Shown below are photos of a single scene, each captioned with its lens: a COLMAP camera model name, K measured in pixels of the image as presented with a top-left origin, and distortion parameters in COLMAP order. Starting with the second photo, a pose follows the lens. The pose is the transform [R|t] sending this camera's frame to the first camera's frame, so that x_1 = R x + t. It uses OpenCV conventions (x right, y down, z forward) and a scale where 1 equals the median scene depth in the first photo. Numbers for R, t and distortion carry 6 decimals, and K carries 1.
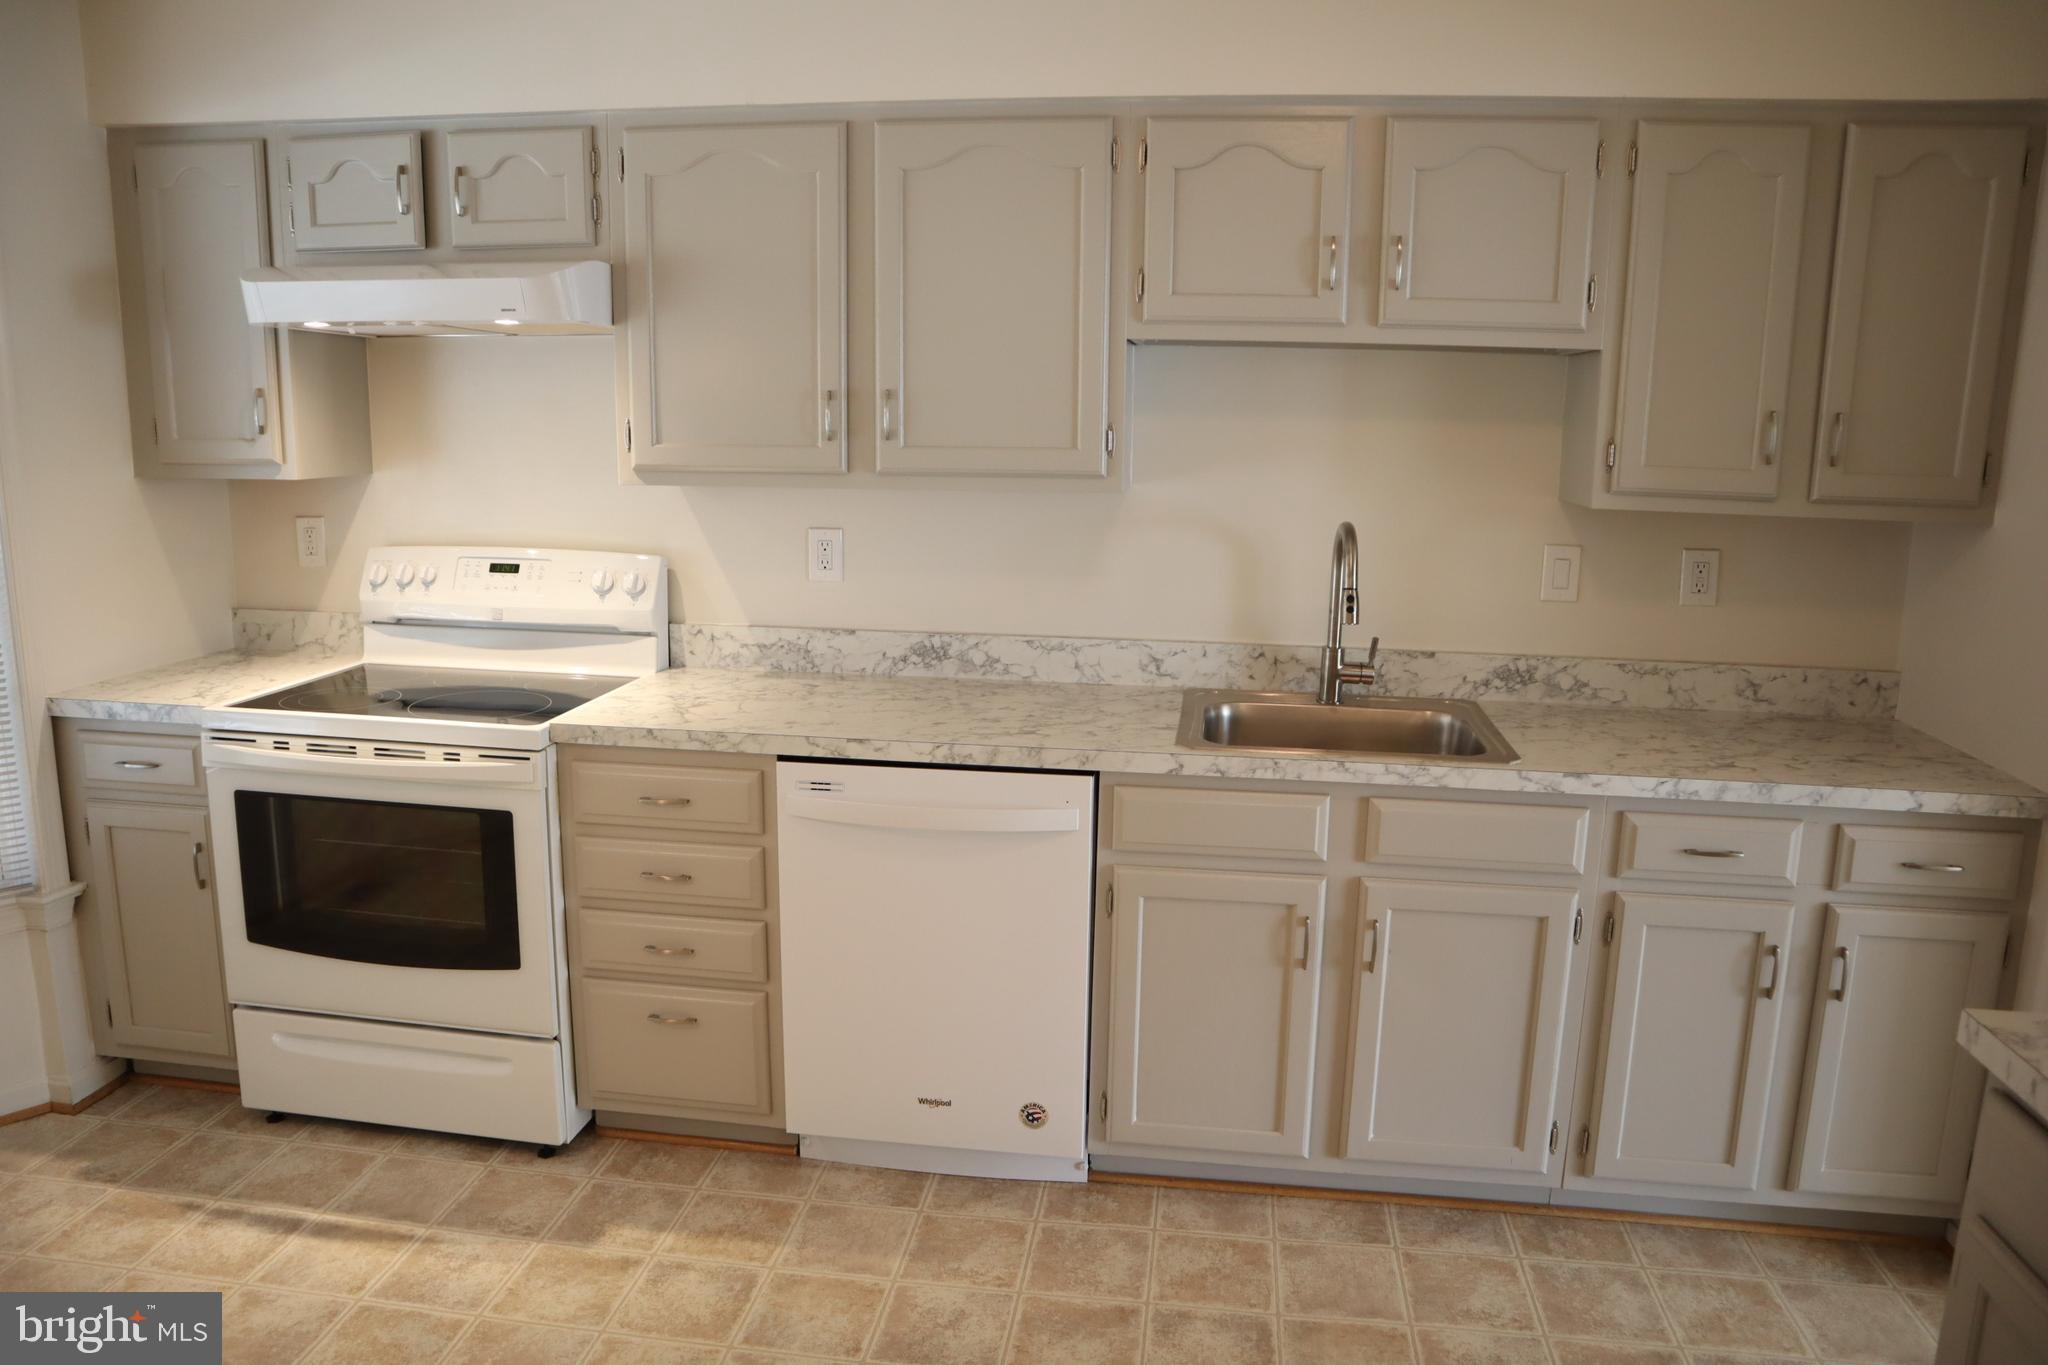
lens RADIAL K [[1424.7, 0, 1017.4], [0, 1424.7, 680.5], [0, 0, 1]] dist [-0.089760, 0.039293]
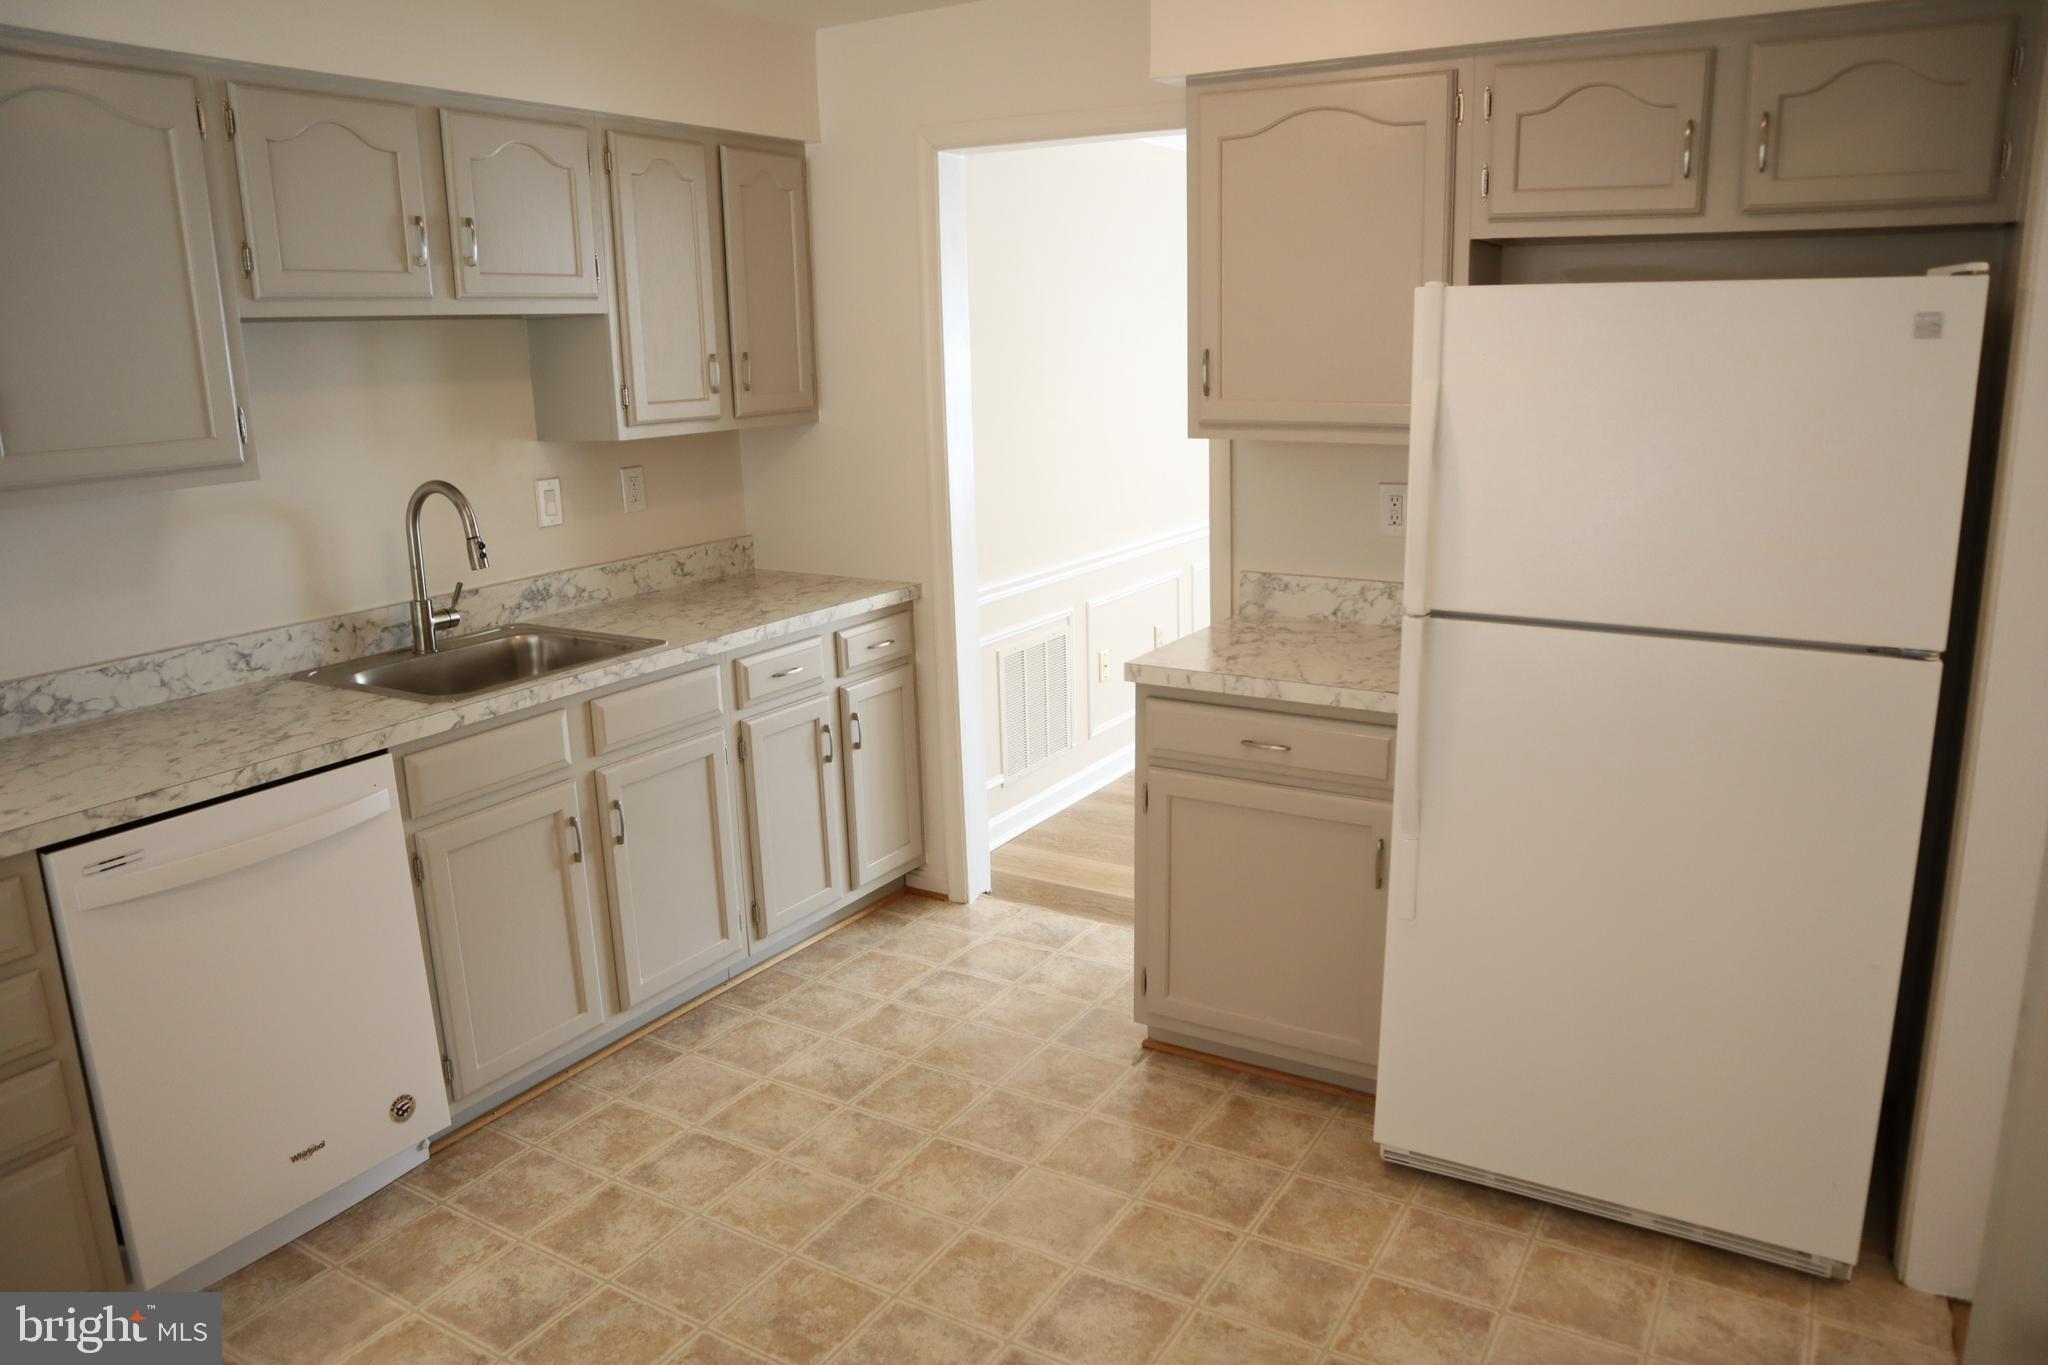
lens RADIAL K [[1424.7, 0, 1028.4], [0, 1424.7, 677.5], [0, 0, 1]] dist [-0.089760, 0.039293]
pose [[0.398378, -0.239216, 0.885478, -0.621494], [0.212227, 0.963234, 0.164741, -0.050414], [-0.892331, 0.122293, 0.434499, 0.158334]]
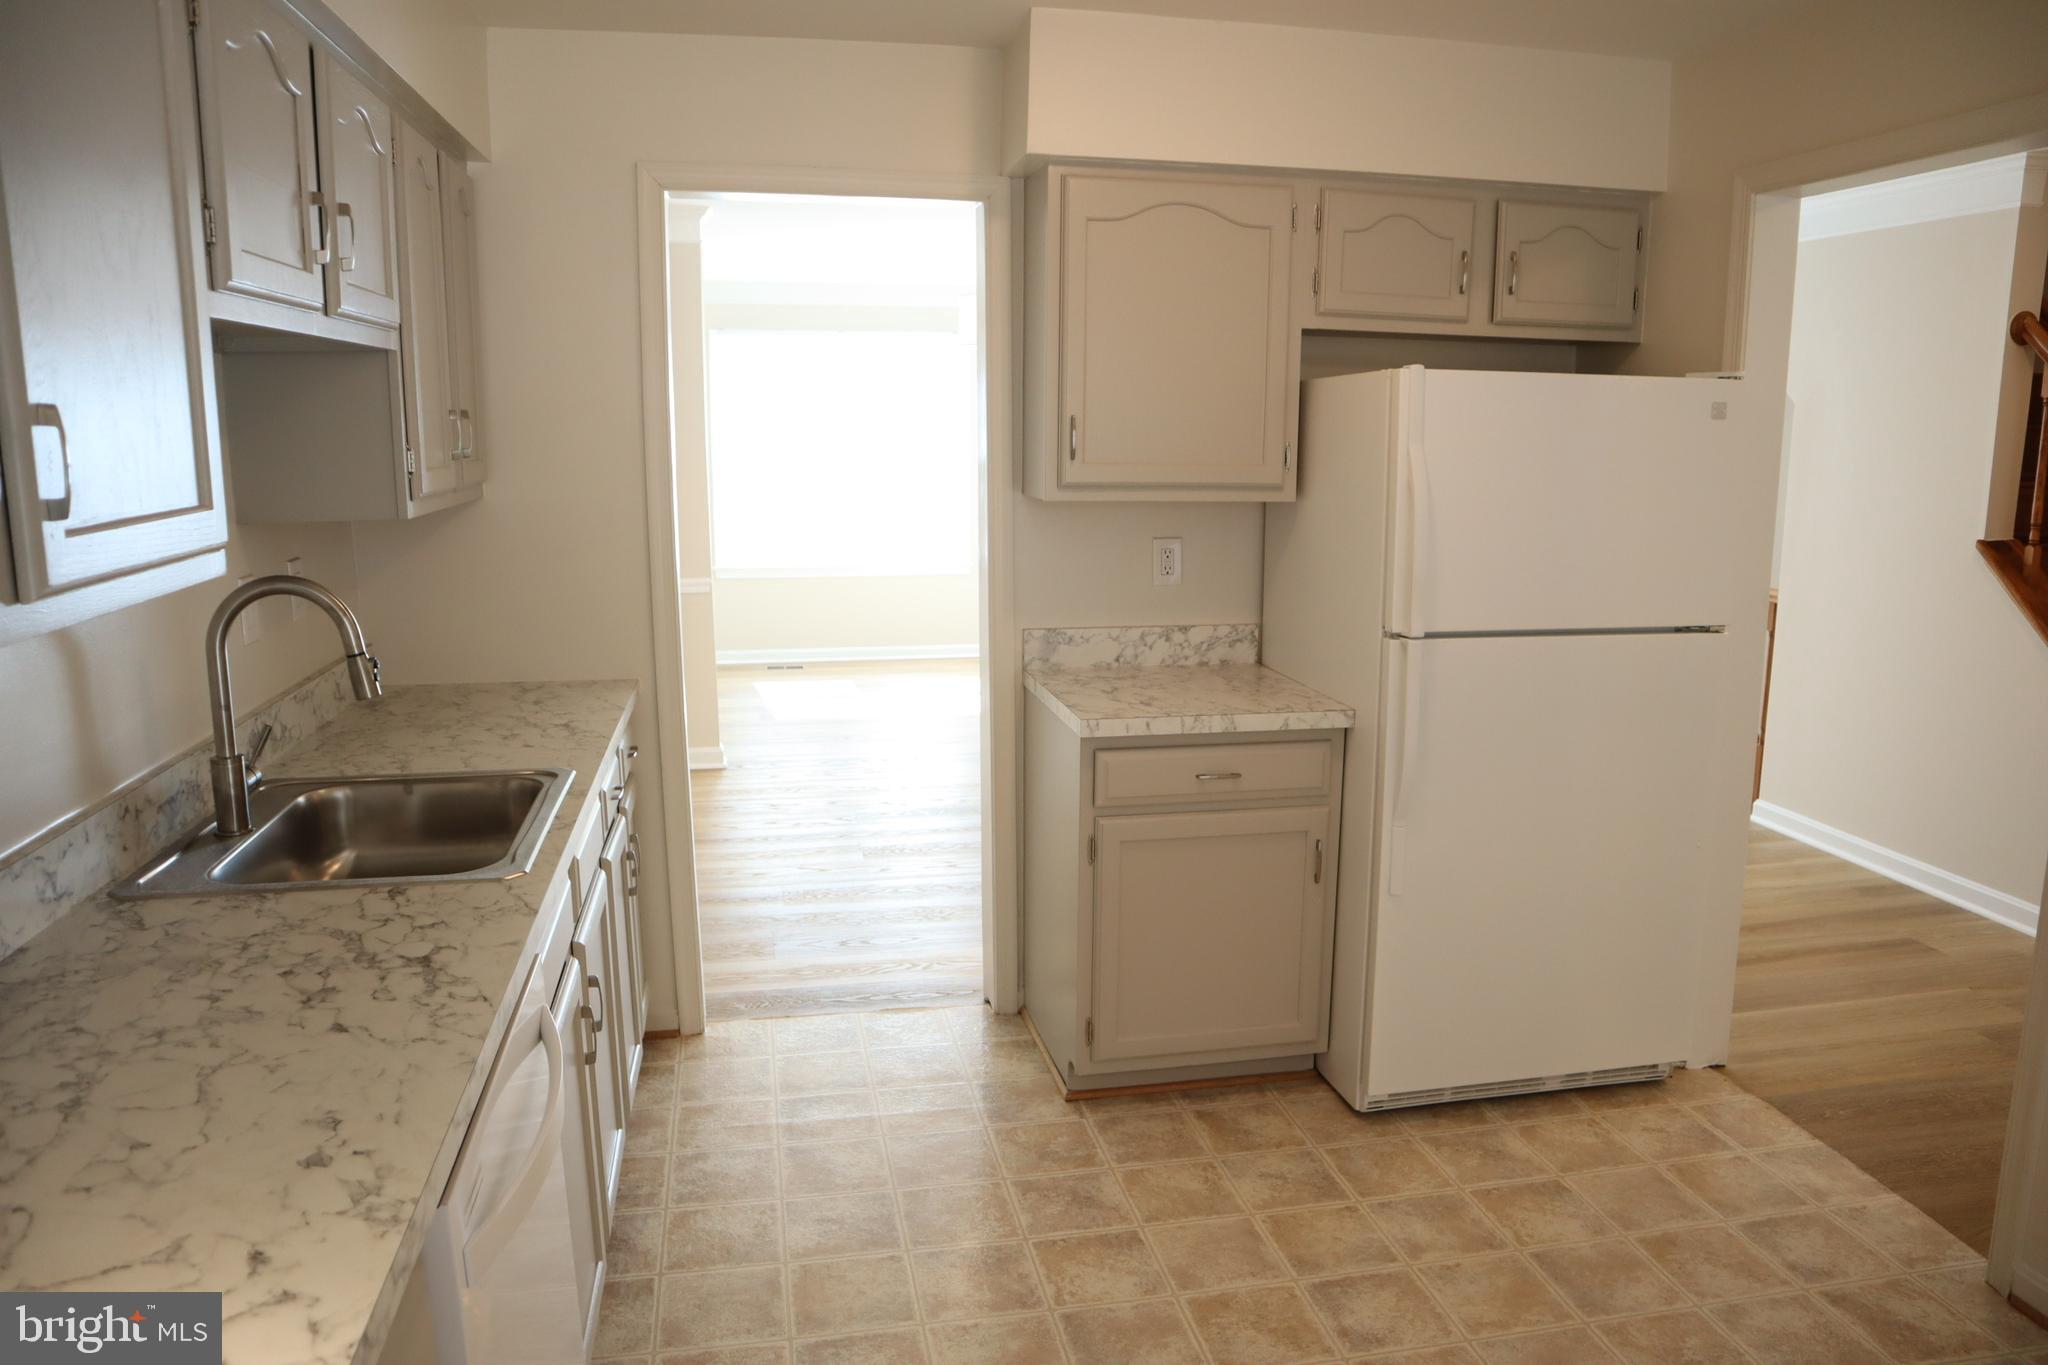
lens RADIAL K [[1424.7, 0, 1040.7], [0, 1424.7, 678.2], [0, 0, 1]] dist [-0.089760, 0.039293]
pose [[-0.329737, -0.193898, 0.923947, -0.634761], [0.176099, 0.948872, 0.261974, -0.197342], [-0.927504, 0.249088, -0.278733, 0.916530]]
